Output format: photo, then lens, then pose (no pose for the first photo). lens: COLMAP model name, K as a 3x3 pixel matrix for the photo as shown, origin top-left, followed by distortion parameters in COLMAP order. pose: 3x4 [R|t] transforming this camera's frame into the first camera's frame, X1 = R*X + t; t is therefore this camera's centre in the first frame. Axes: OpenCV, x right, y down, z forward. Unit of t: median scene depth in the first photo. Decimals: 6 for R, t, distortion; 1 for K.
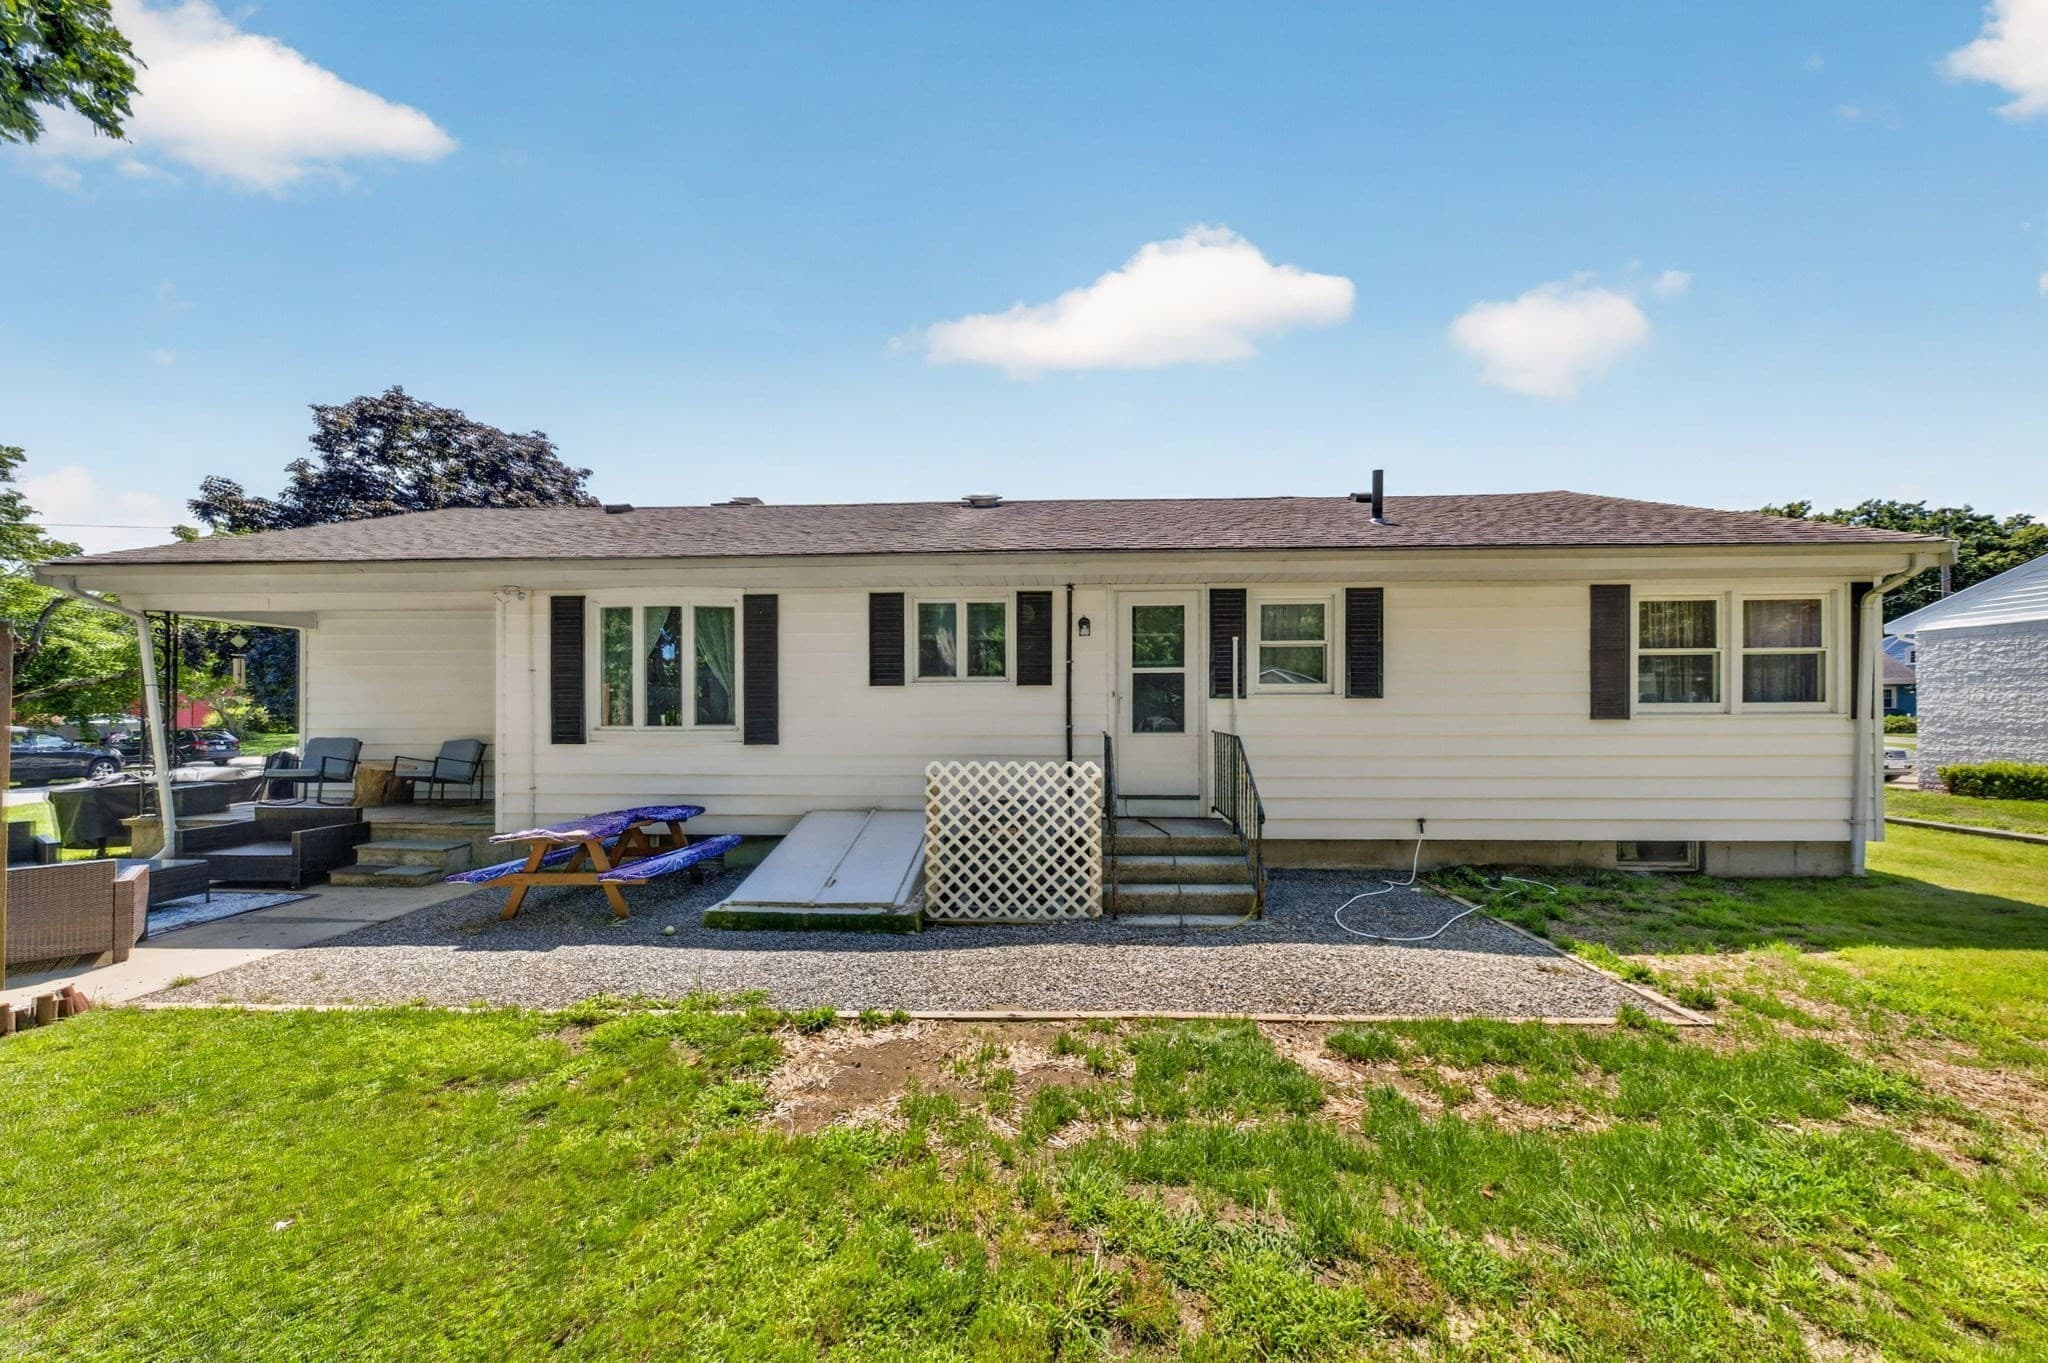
lens RADIAL K [[770.8, 0, 1024.0], [0, 770.8, 681.5], [0, 0, 1]] dist [-0.000561, 0.000008]
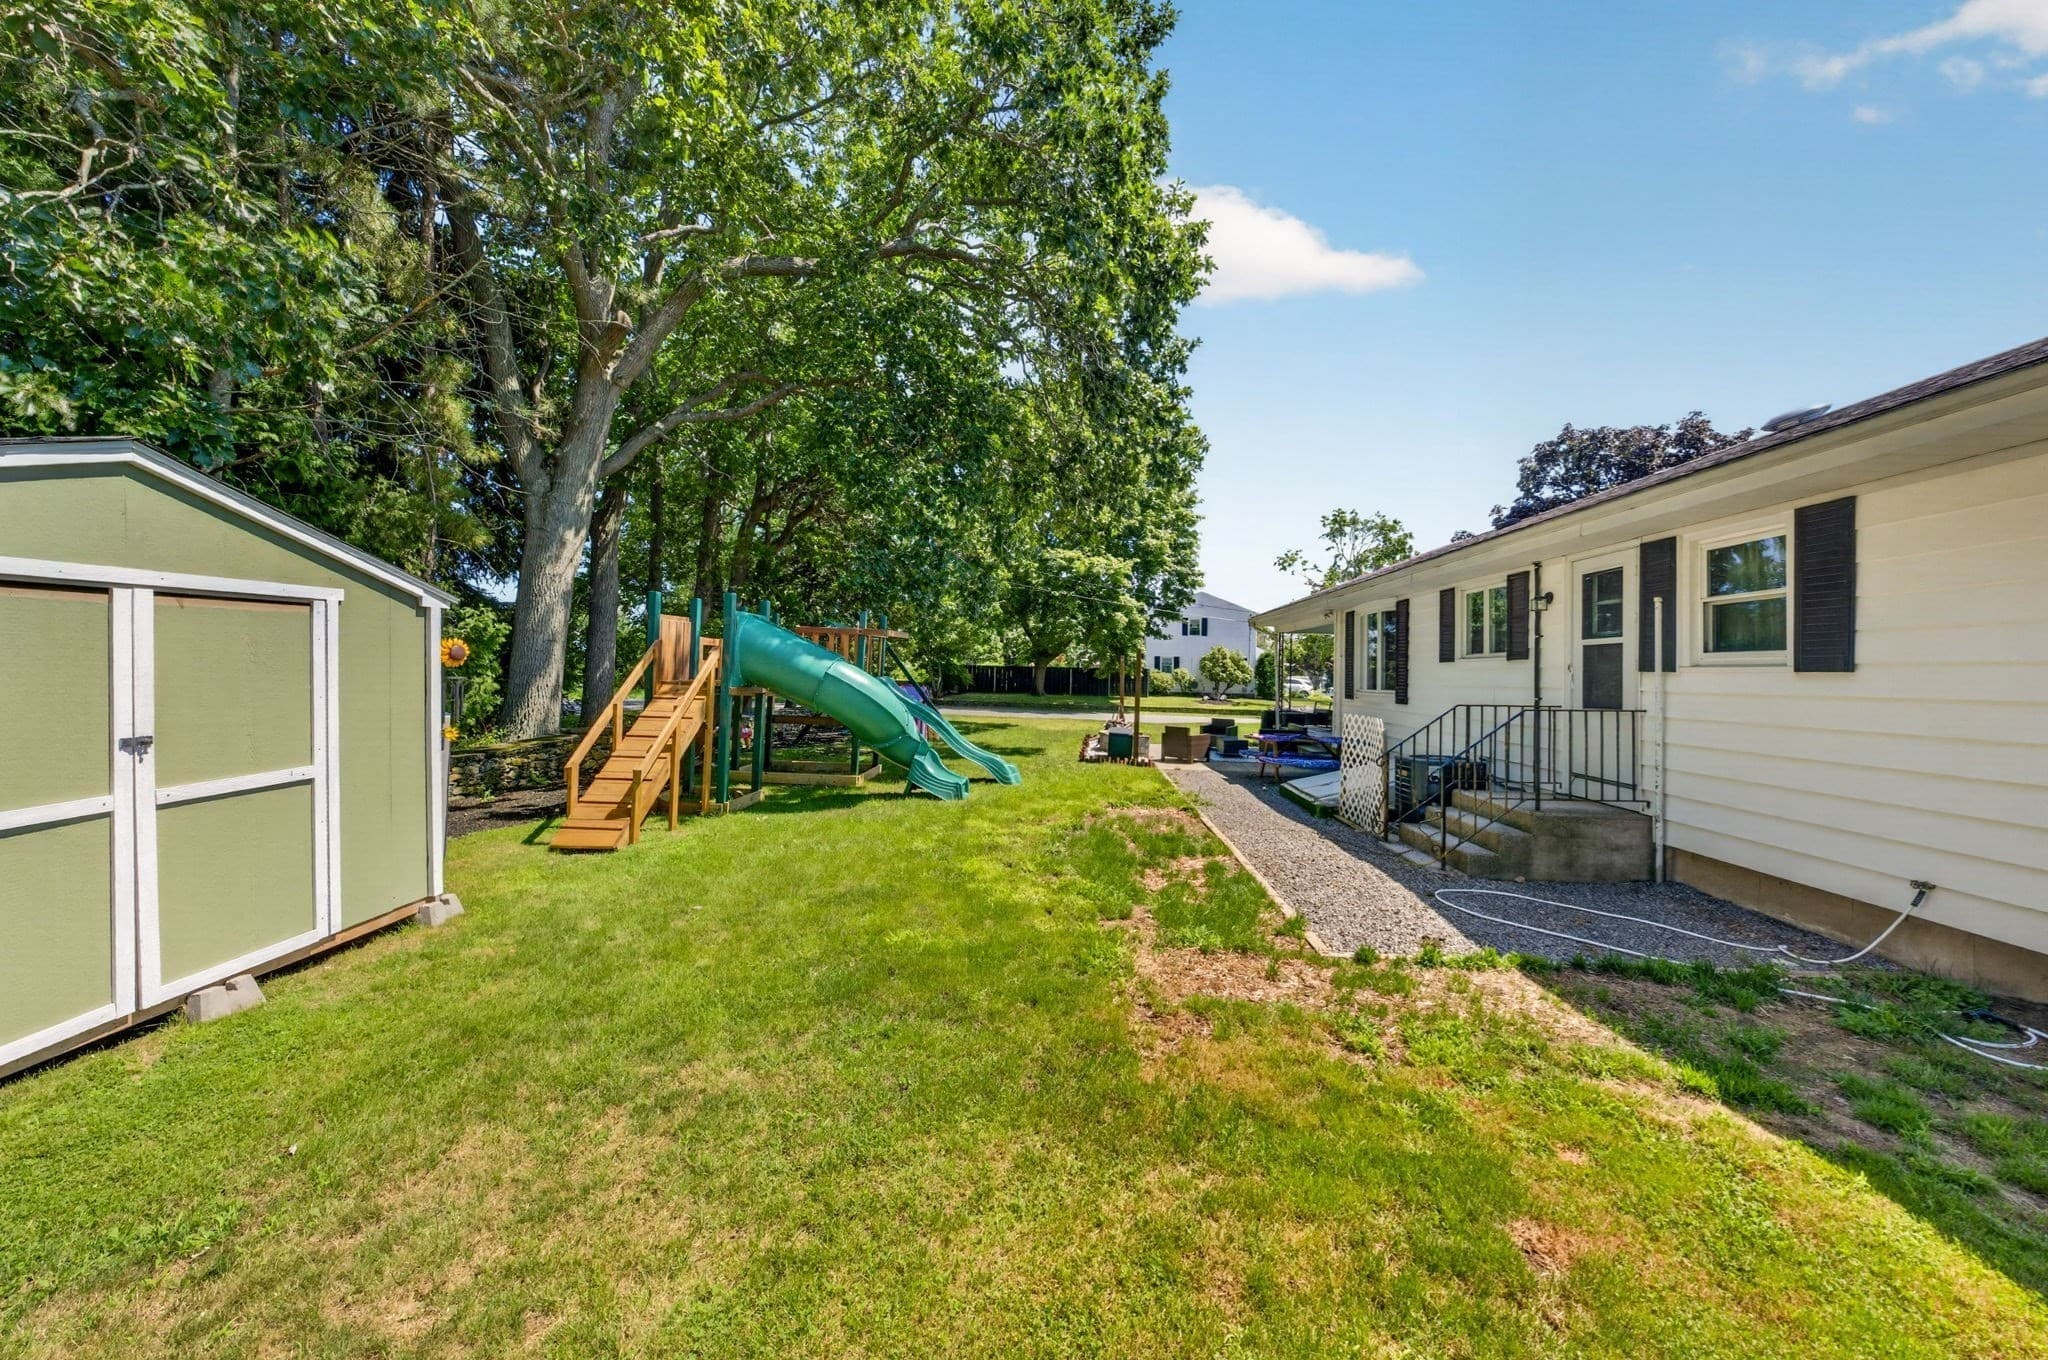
lens RADIAL K [[724.2, 0, 1021.8], [0, 724.2, 661.2], [0, 0, 1]] dist [-0.001236, -0.000118]
pose [[-0.026131, -0.013954, -0.999561, 1.044061], [0.010375, 0.999845, -0.014229, 0.013764], [0.999605, -0.010742, -0.025983, 0.336855]]
